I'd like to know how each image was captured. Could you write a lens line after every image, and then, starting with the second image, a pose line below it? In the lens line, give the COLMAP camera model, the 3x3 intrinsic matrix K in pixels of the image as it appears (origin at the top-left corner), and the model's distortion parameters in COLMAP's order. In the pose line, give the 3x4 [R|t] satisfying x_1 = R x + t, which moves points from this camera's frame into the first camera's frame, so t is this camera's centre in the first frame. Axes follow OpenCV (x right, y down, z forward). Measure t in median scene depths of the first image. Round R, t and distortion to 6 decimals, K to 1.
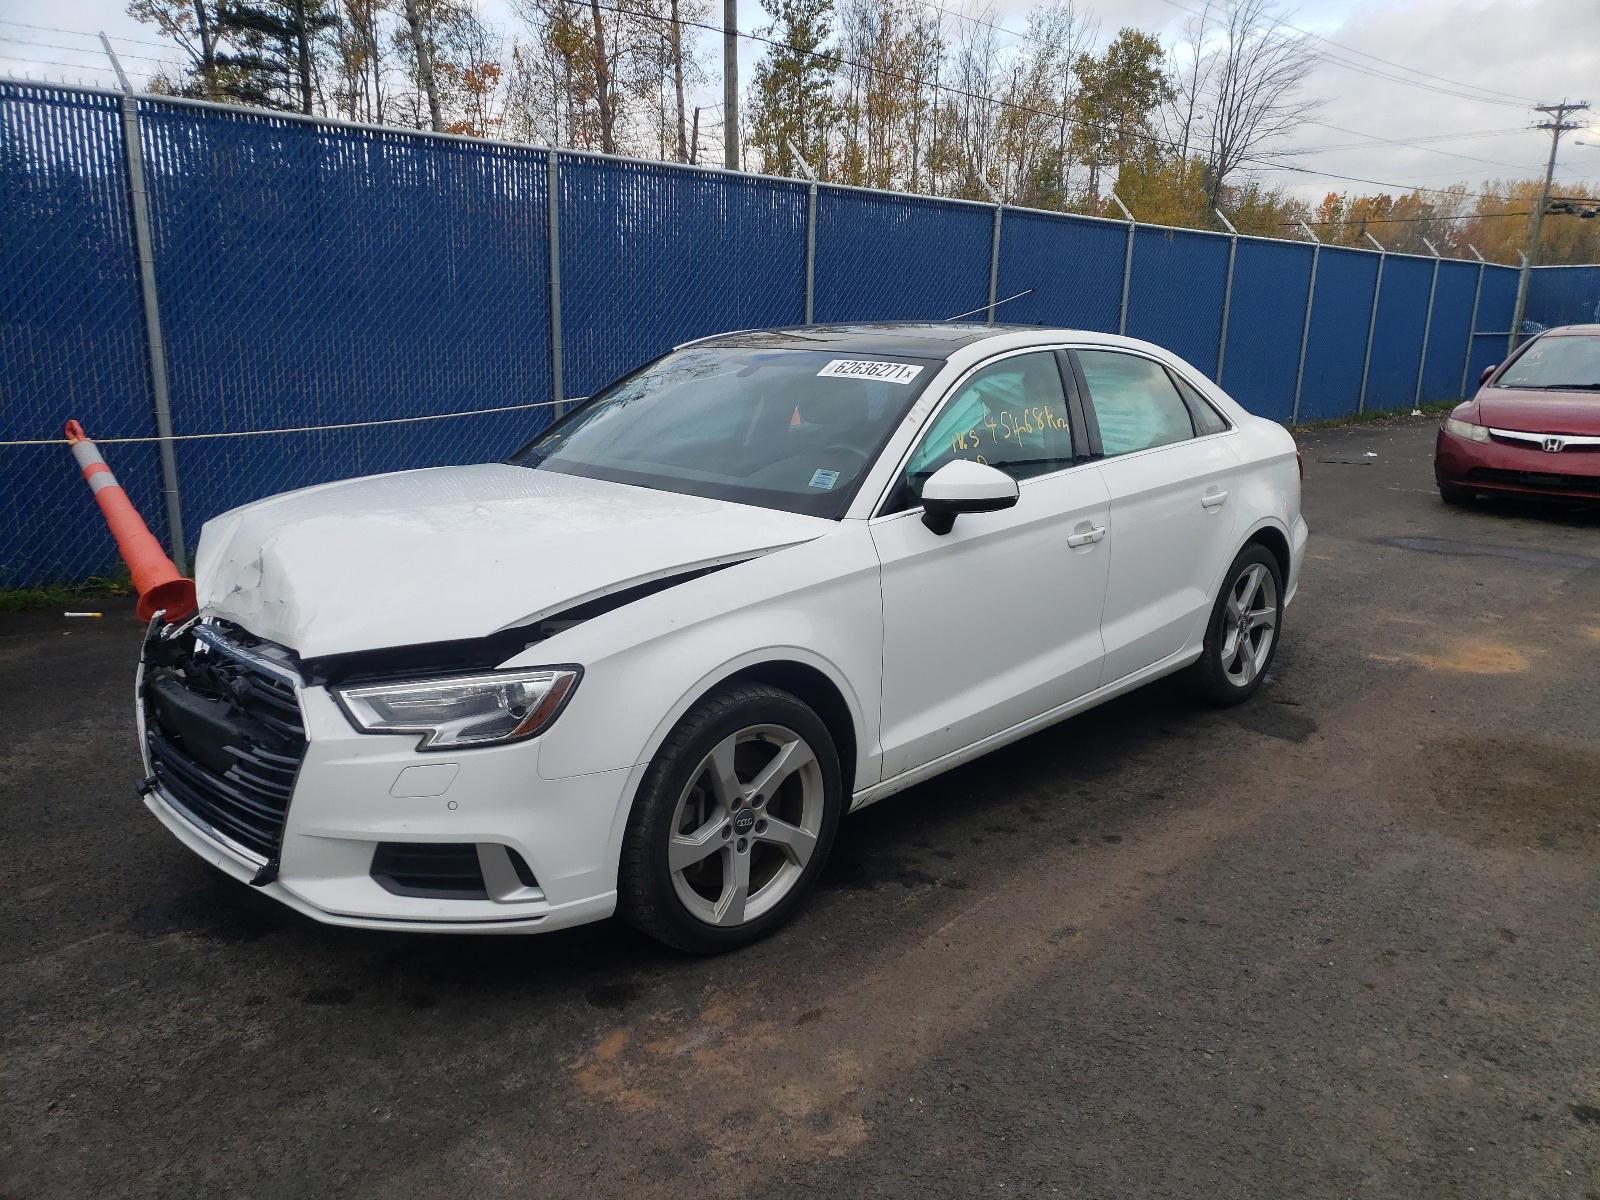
lens RADIAL K [[1180.8, 0, 810.2], [0, 1180.8, 596.7], [0, 0, 1]] dist [0.007714, 0.003182]
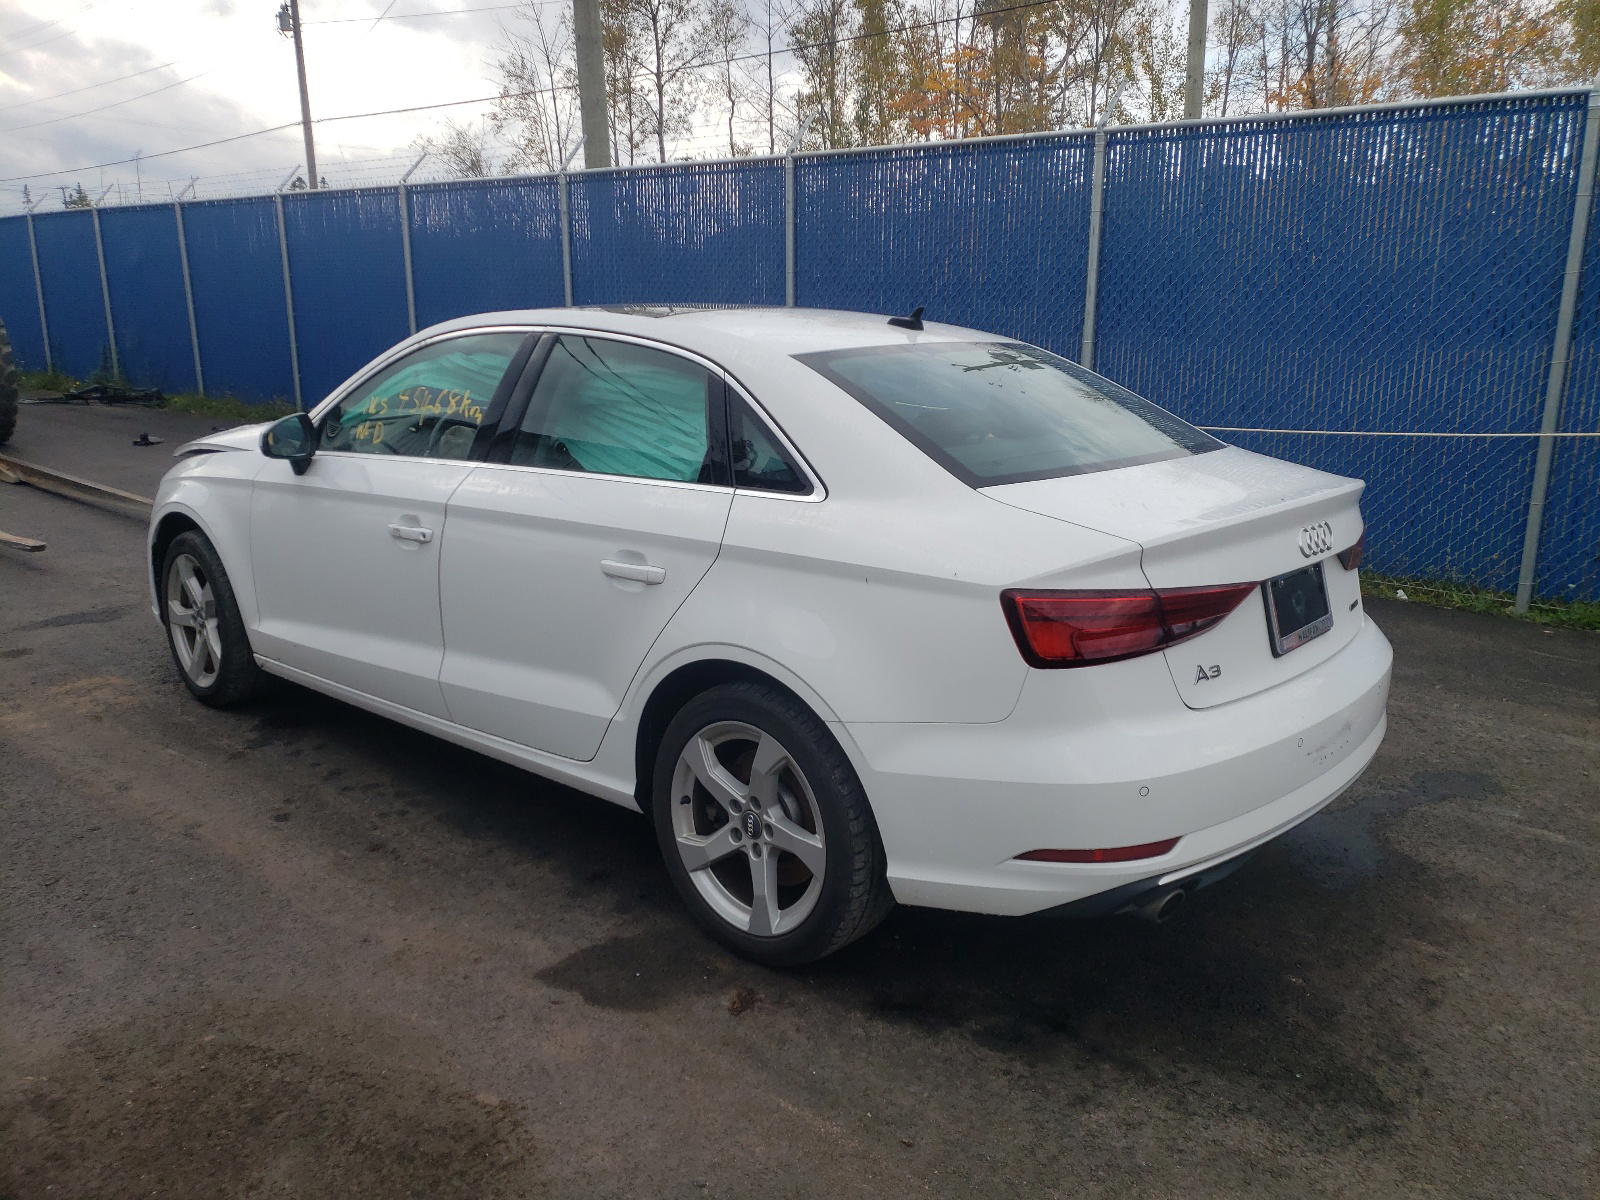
lens RADIAL K [[1180.8, 0, 810.2], [0, 1180.8, 596.7], [0, 0, 1]] dist [0.007714, 0.003182]
pose [[0.076621, 0.213041, -0.974034, 1.168649], [-0.241132, 0.951866, 0.189224, -0.252685], [0.967463, 0.220372, 0.124304, 1.221277]]
